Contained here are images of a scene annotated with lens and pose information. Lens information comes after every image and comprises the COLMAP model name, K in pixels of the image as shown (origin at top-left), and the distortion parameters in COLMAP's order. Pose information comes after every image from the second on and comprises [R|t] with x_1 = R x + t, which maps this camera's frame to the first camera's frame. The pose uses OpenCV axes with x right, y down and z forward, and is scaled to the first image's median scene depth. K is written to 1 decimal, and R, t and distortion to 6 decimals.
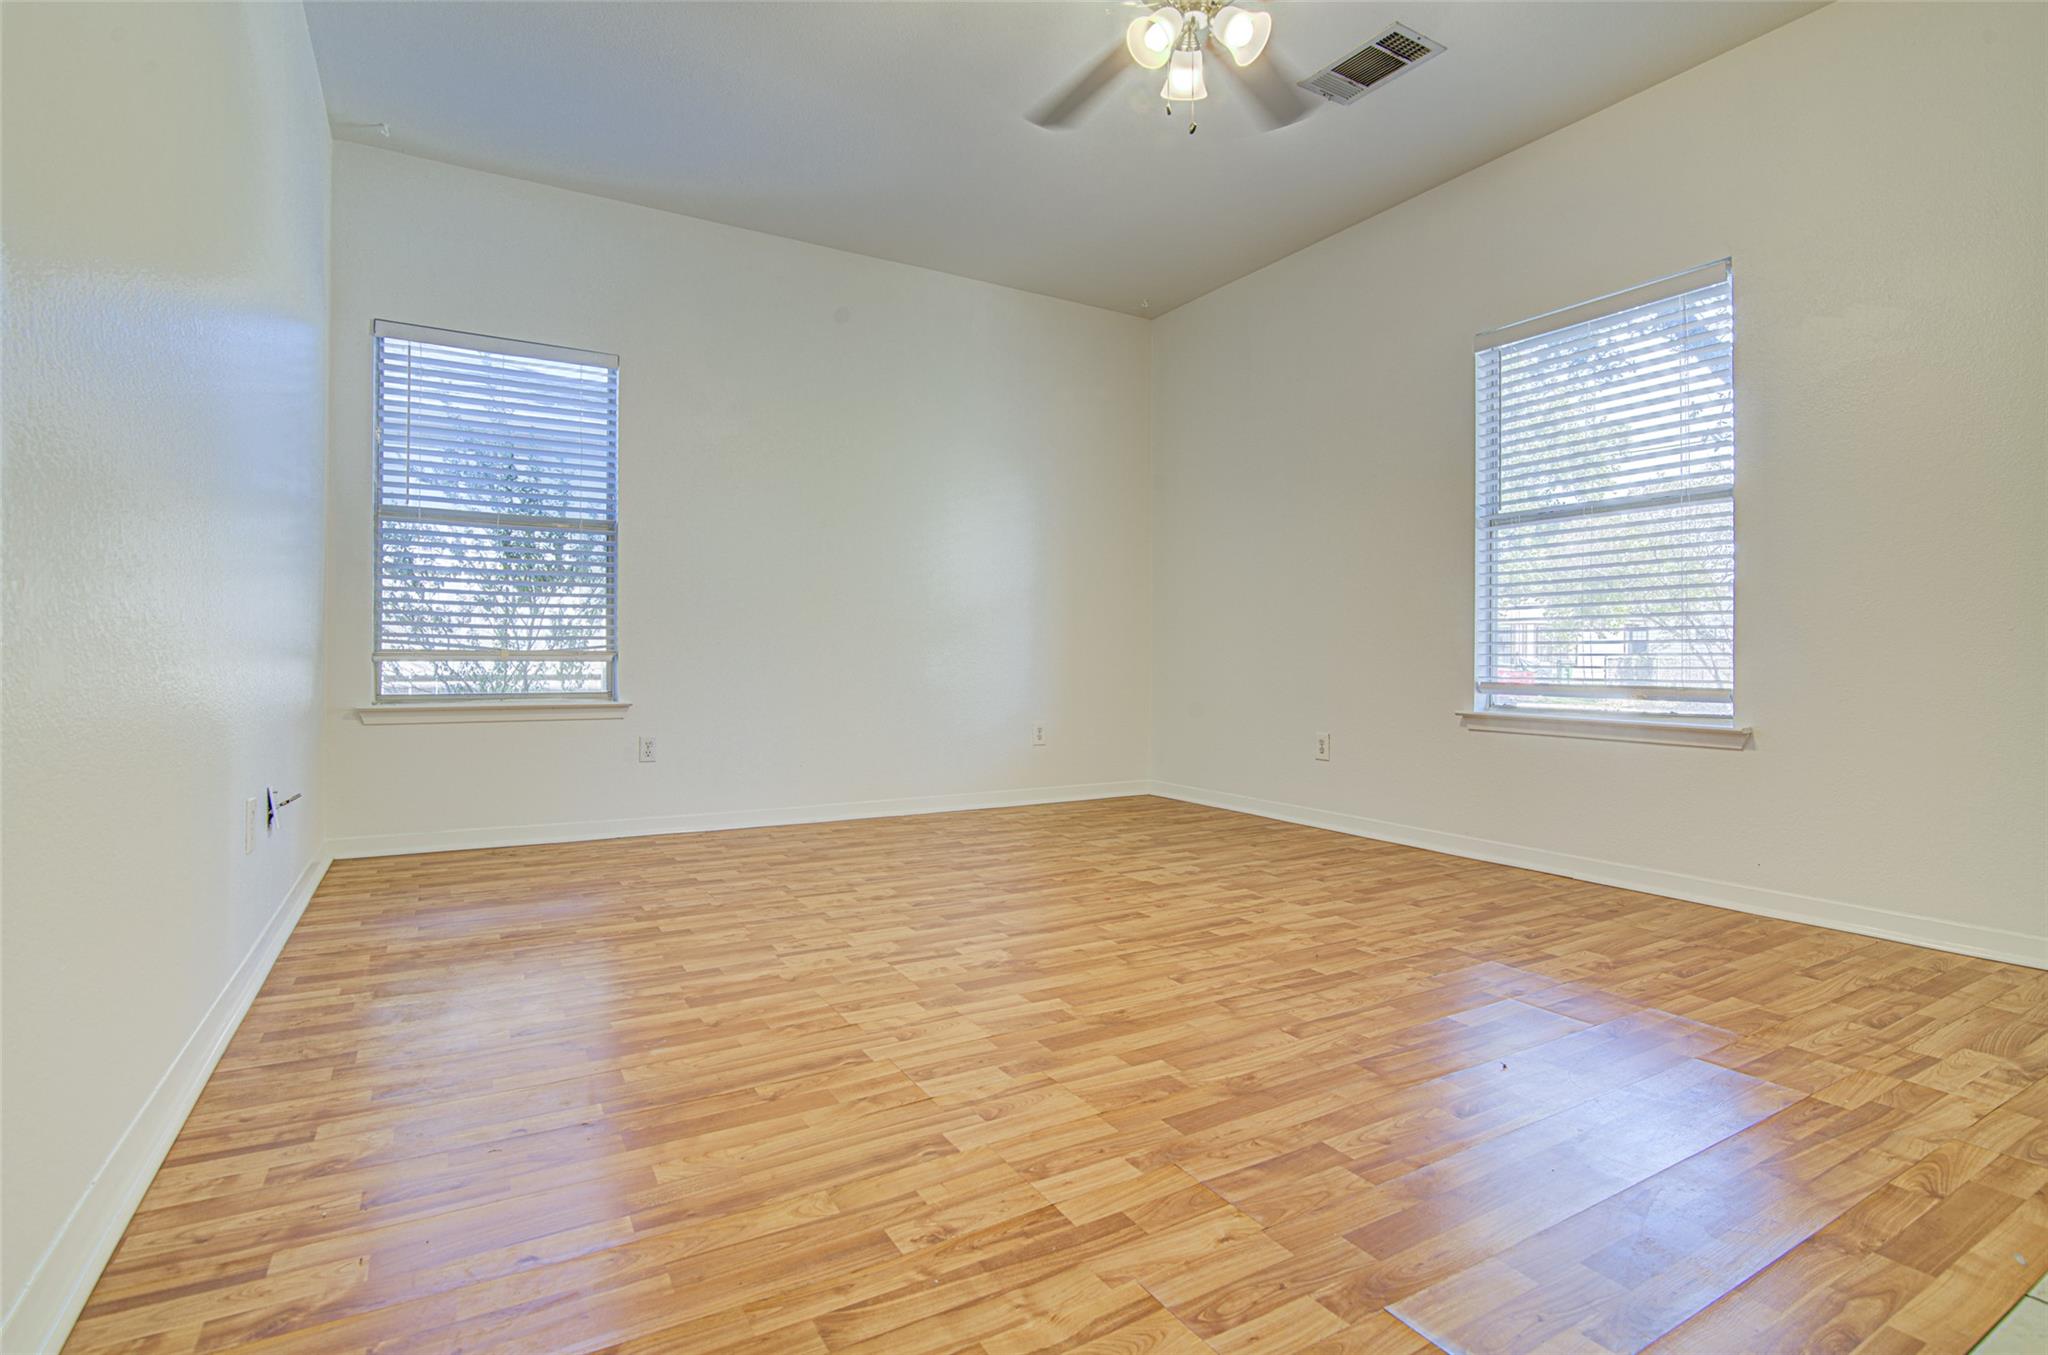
lens RADIAL K [[939.6, 0, 1018.4], [0, 939.6, 688.1], [0, 0, 1]] dist [-0.006719, -0.000861]
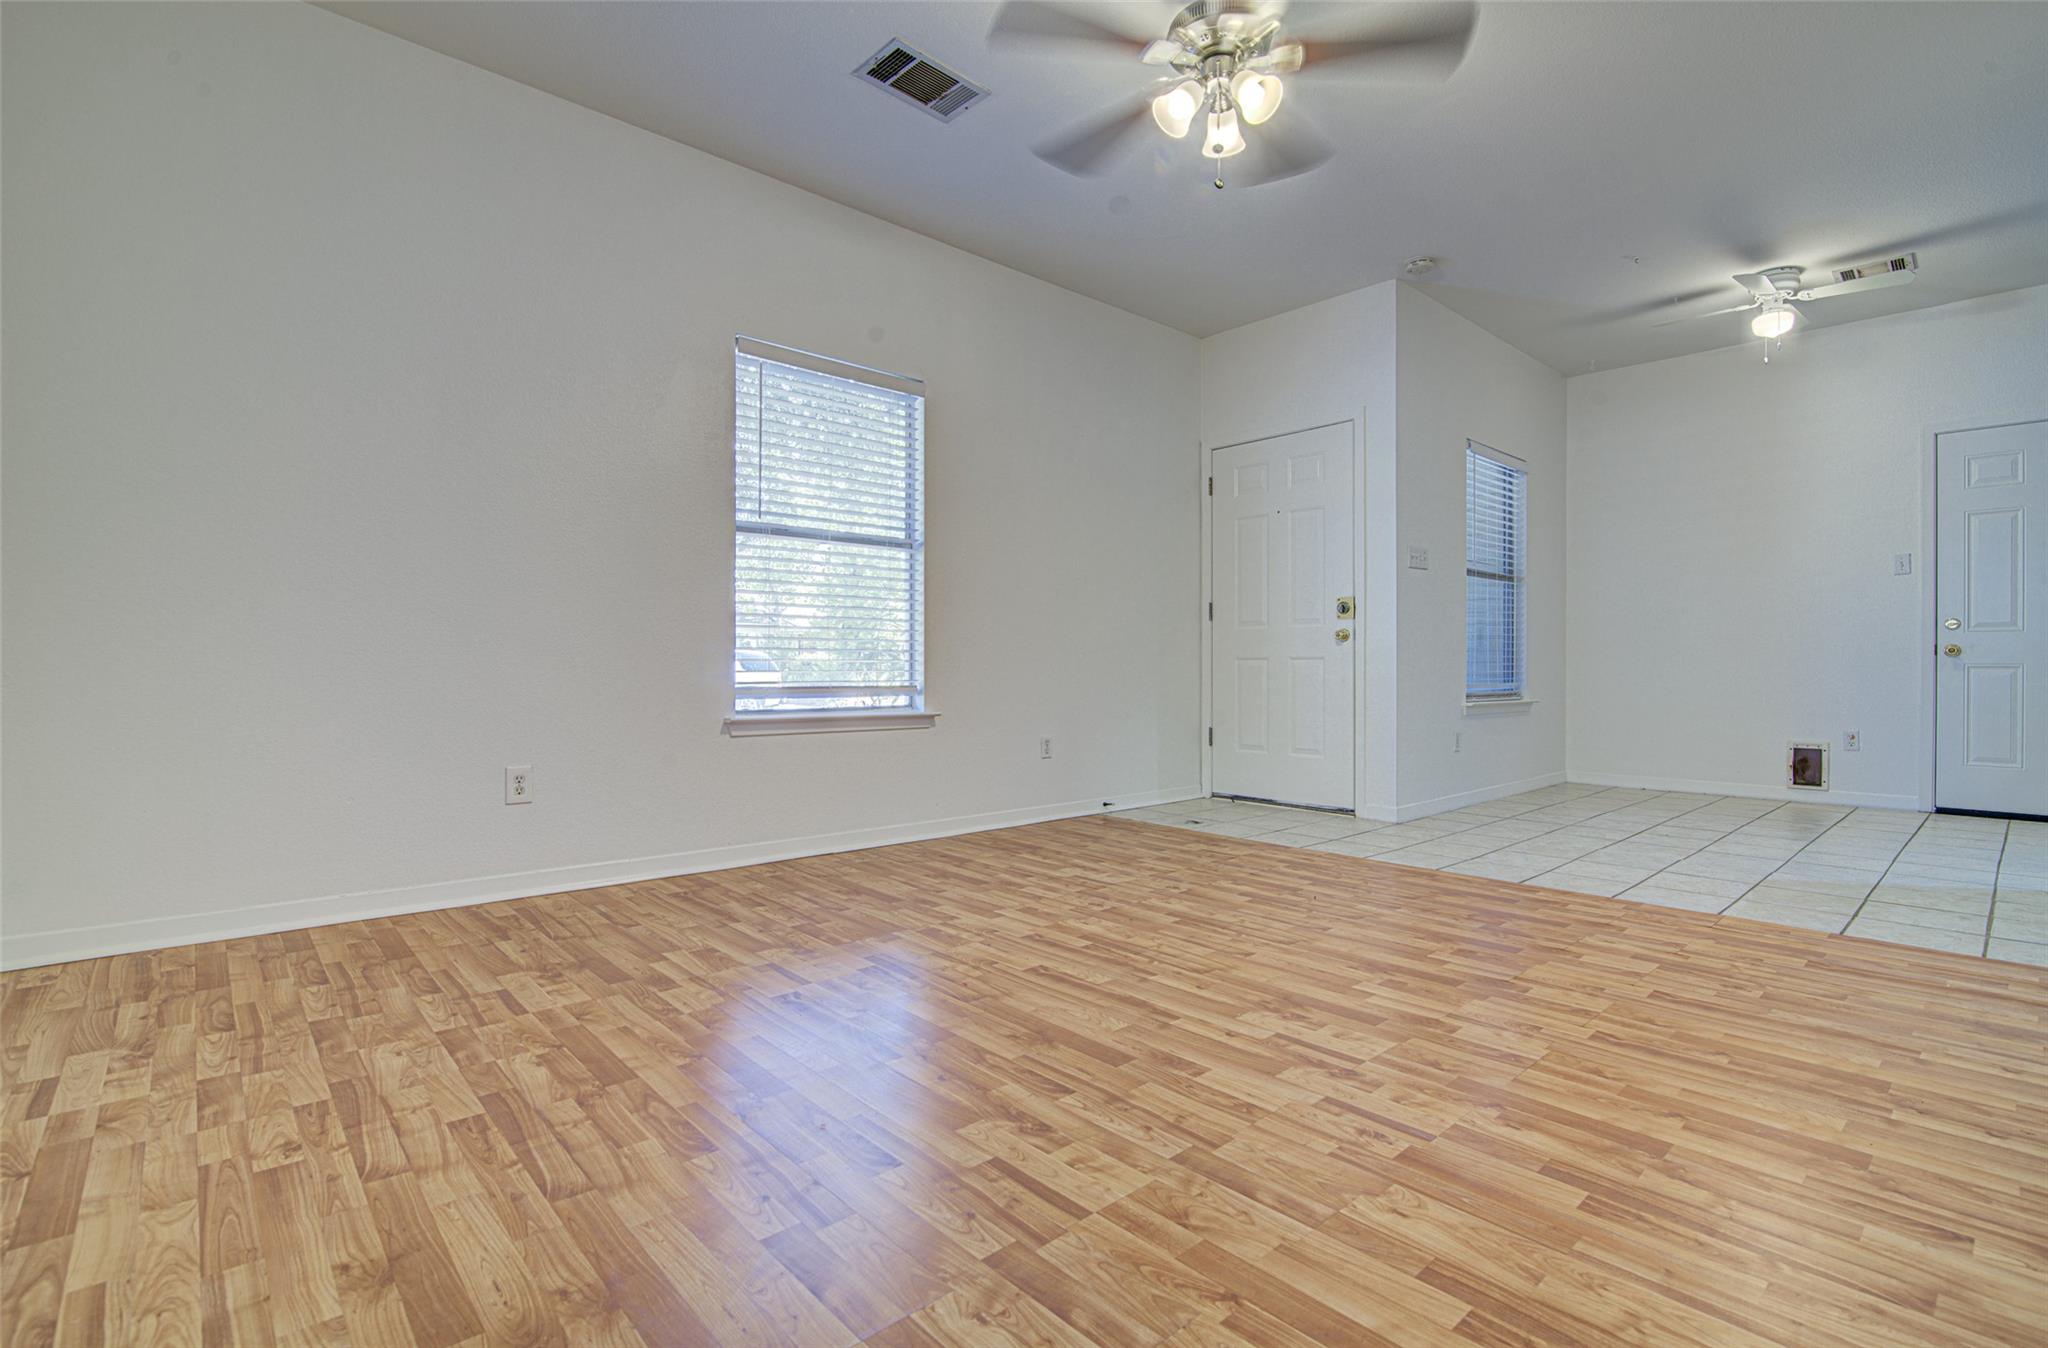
lens RADIAL K [[939.6, 0, 1018.2], [0, 939.6, 676.8], [0, 0, 1]] dist [-0.006719, -0.000861]
pose [[-0.193761, -0.015154, 0.980932, -0.808313], [0.023314, 0.999527, 0.020046, -0.045653], [-0.980772, 0.026753, -0.193316, 1.370793]]
